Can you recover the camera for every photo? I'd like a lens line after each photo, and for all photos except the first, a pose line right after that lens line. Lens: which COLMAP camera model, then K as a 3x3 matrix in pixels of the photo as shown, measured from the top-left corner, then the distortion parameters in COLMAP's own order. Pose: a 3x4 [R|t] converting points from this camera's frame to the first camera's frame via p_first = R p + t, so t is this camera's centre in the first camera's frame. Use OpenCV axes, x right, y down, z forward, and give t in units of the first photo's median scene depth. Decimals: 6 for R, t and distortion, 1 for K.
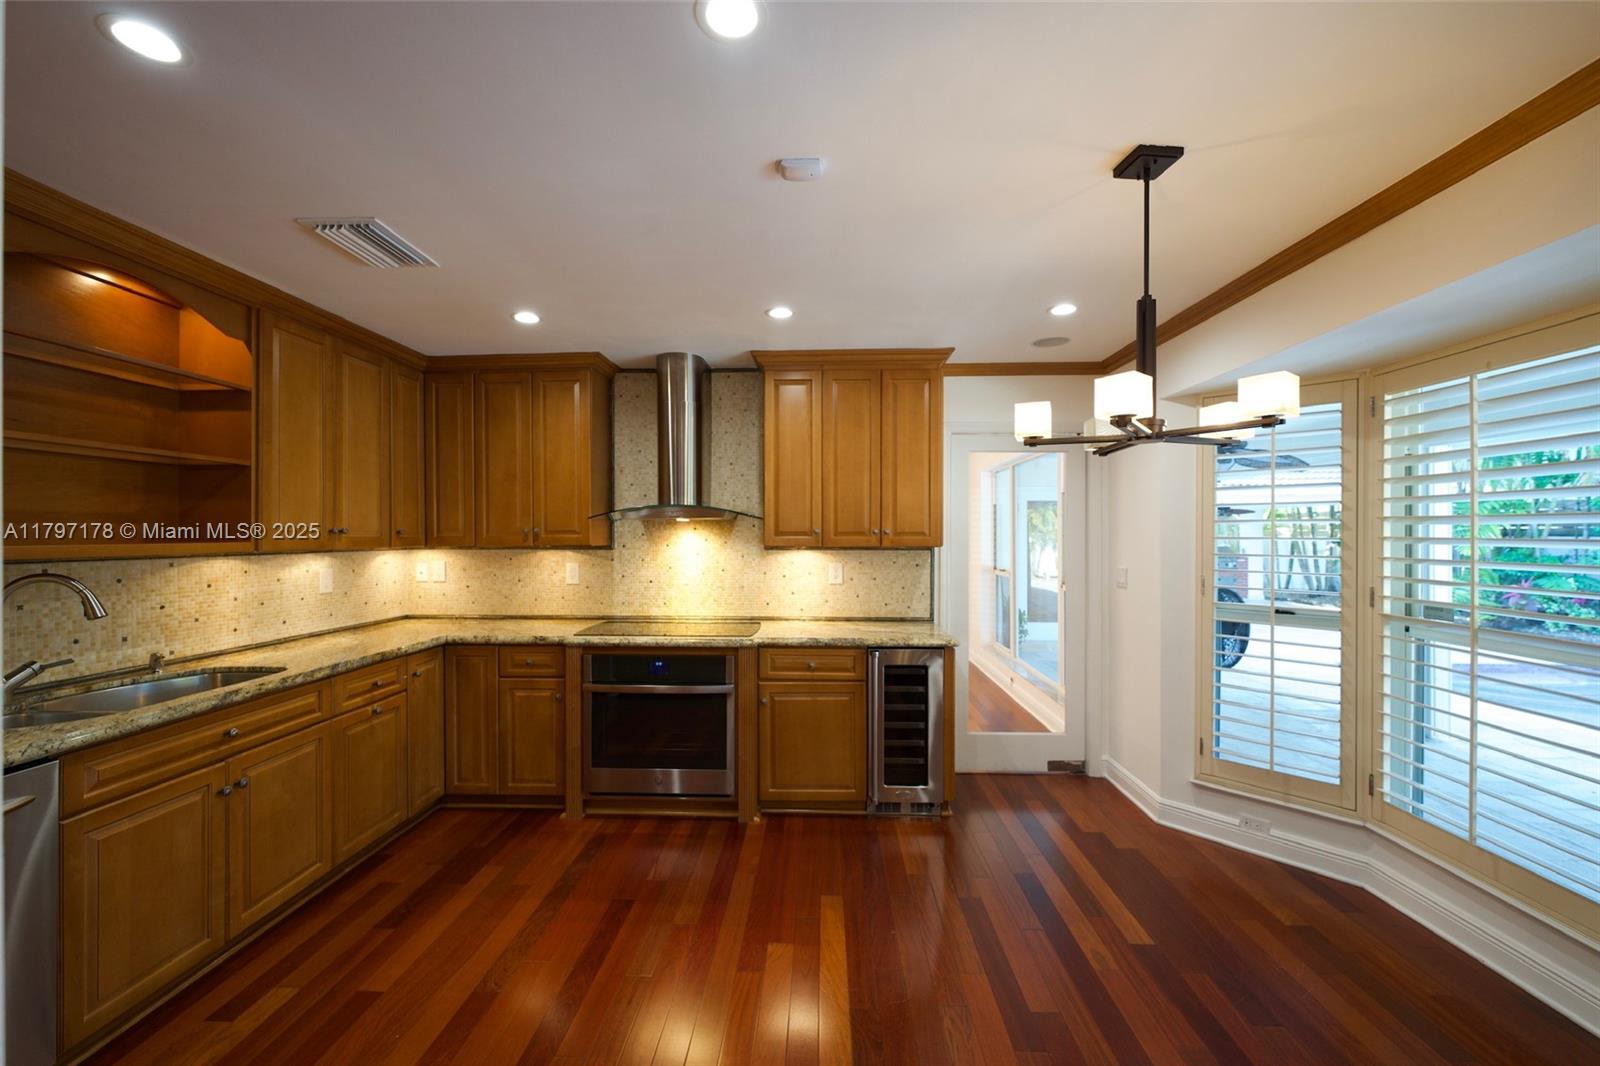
lens RADIAL K [[654.7, 0, 800.0], [0, 654.7, 533.0], [0, 0, 1]] dist [-0.000748, 0.000019]
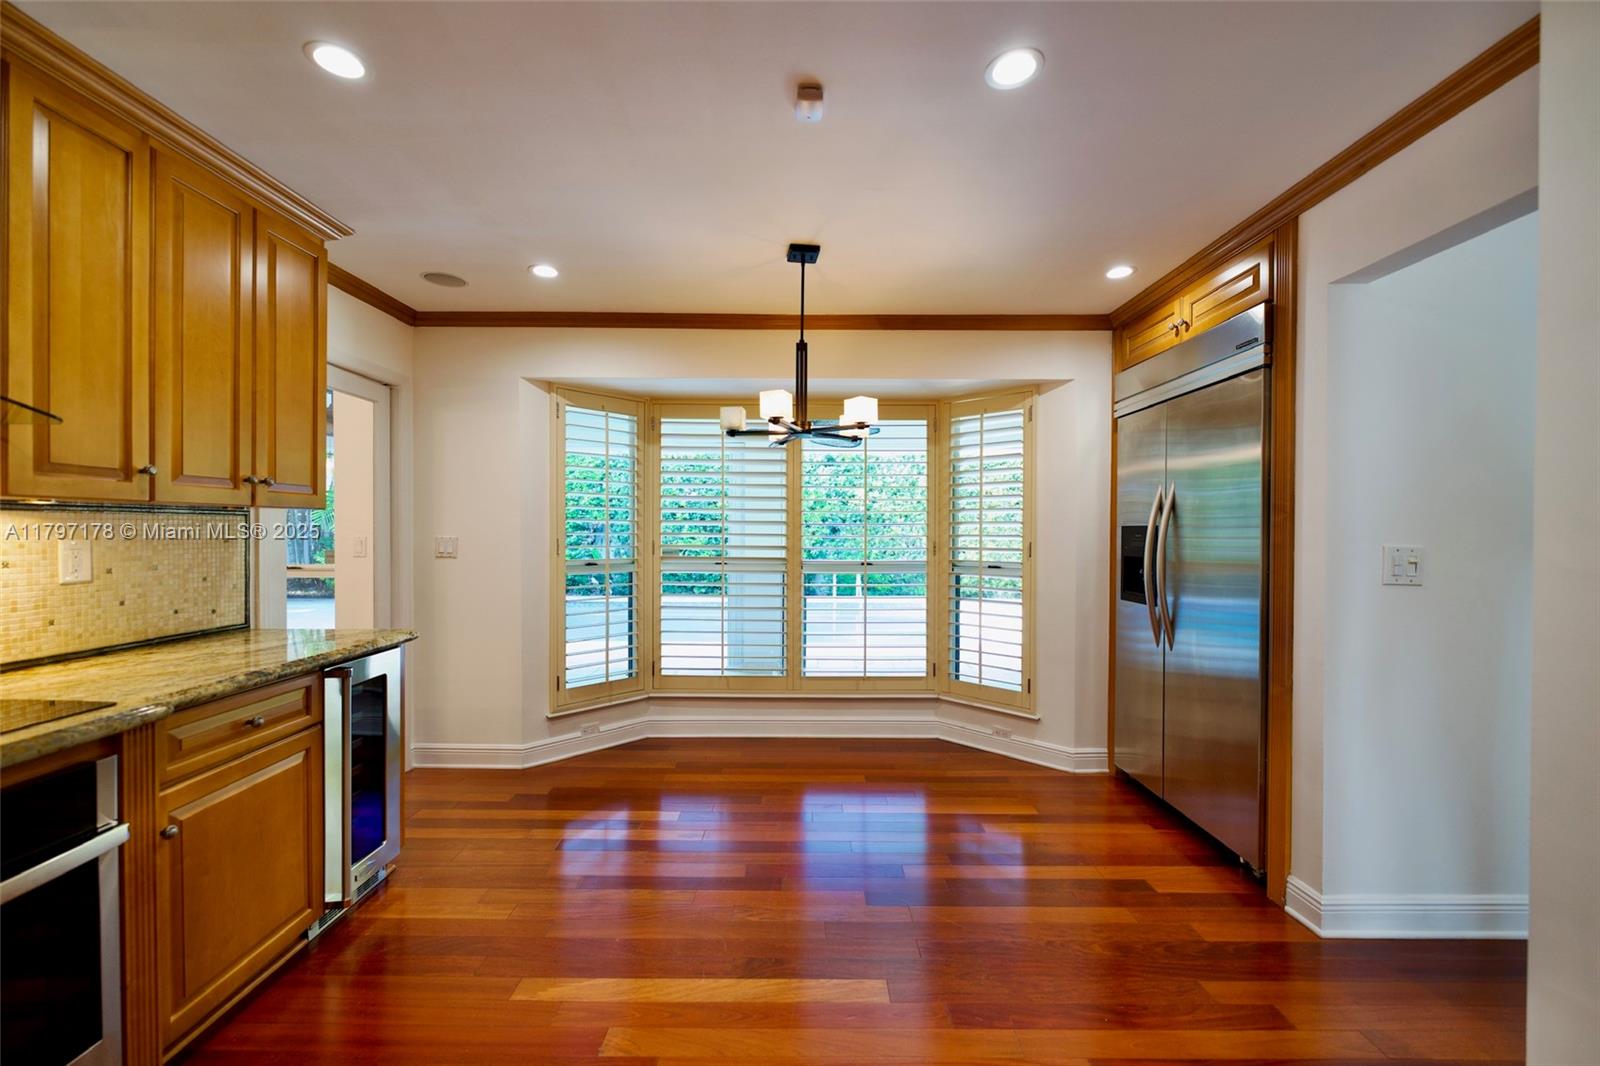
lens RADIAL K [[640.0, 0, 800.0], [0, 640.0, 533.0], [0, 0, 1]] dist [-0.000113, 0.000097]
pose [[-0.044941, -0.005782, 0.998973, -0.544148], [0.000169, 0.999983, 0.005796, 0.047396], [-0.998990, 0.000430, -0.044939, 0.601290]]
